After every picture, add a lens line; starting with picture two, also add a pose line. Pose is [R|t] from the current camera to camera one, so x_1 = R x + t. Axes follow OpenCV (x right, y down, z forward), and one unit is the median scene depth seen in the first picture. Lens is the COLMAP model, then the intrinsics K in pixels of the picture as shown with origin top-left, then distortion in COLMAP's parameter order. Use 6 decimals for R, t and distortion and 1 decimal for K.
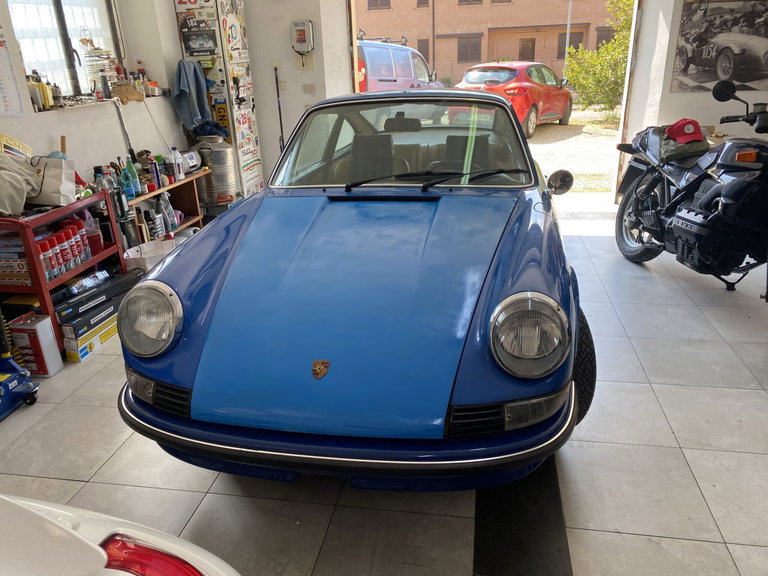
lens RADIAL K [[585.5, 0, 394.6], [0, 585.5, 304.2], [0, 0, 1]] dist [0.027363, -0.011693]
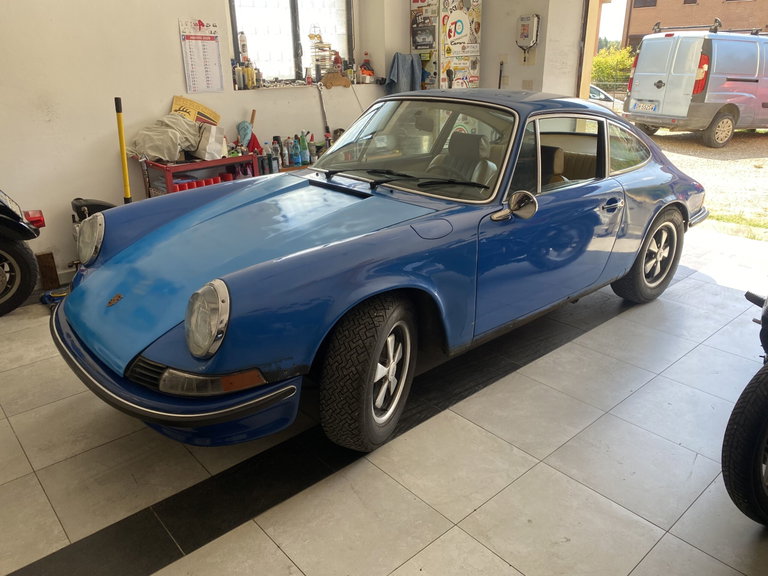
lens RADIAL K [[585.5, 0, 394.6], [0, 585.5, 304.2], [0, 0, 1]] dist [0.027363, -0.011693]
pose [[0.782908, 0.266398, -0.562216, 0.388392], [-0.258921, 0.961225, 0.094906, -0.057462], [0.565699, 0.071267, 0.821527, 0.107908]]
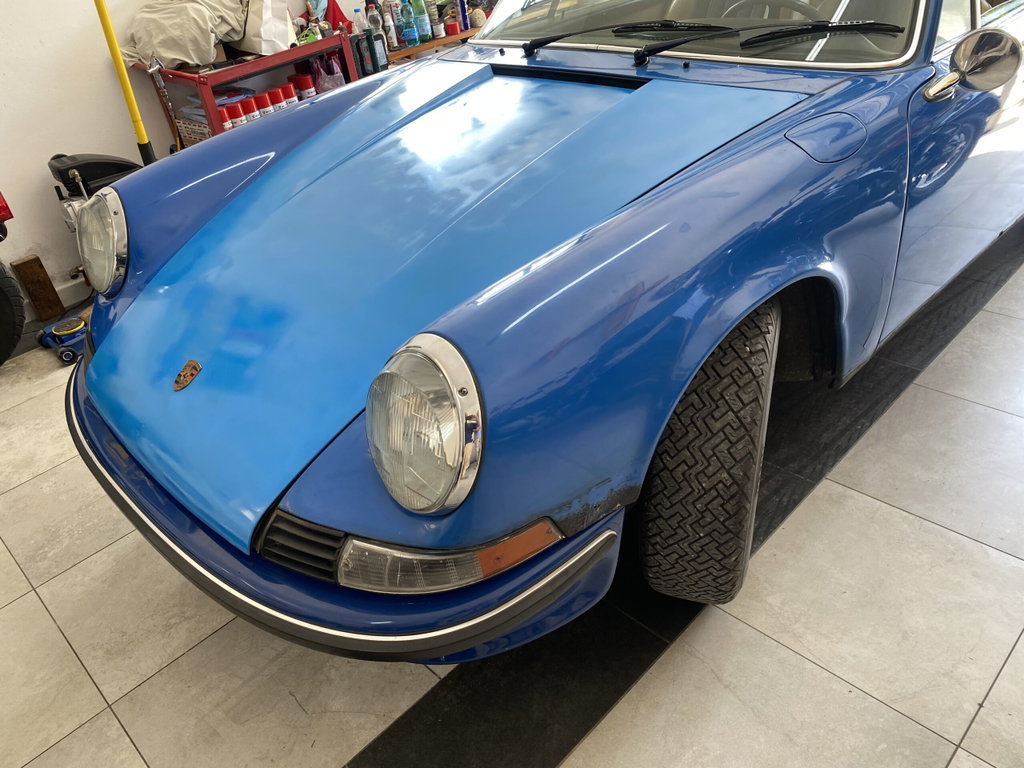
lens RADIAL K [[780.6, 0, 526.1], [0, 780.6, 405.5], [0, 0, 1]] dist [0.027363, -0.011693]
pose [[0.816714, 0.277512, -0.505931, 0.216732], [-0.136746, 0.944868, 0.297531, -0.056579], [0.560606, -0.173814, 0.809635, 0.190505]]
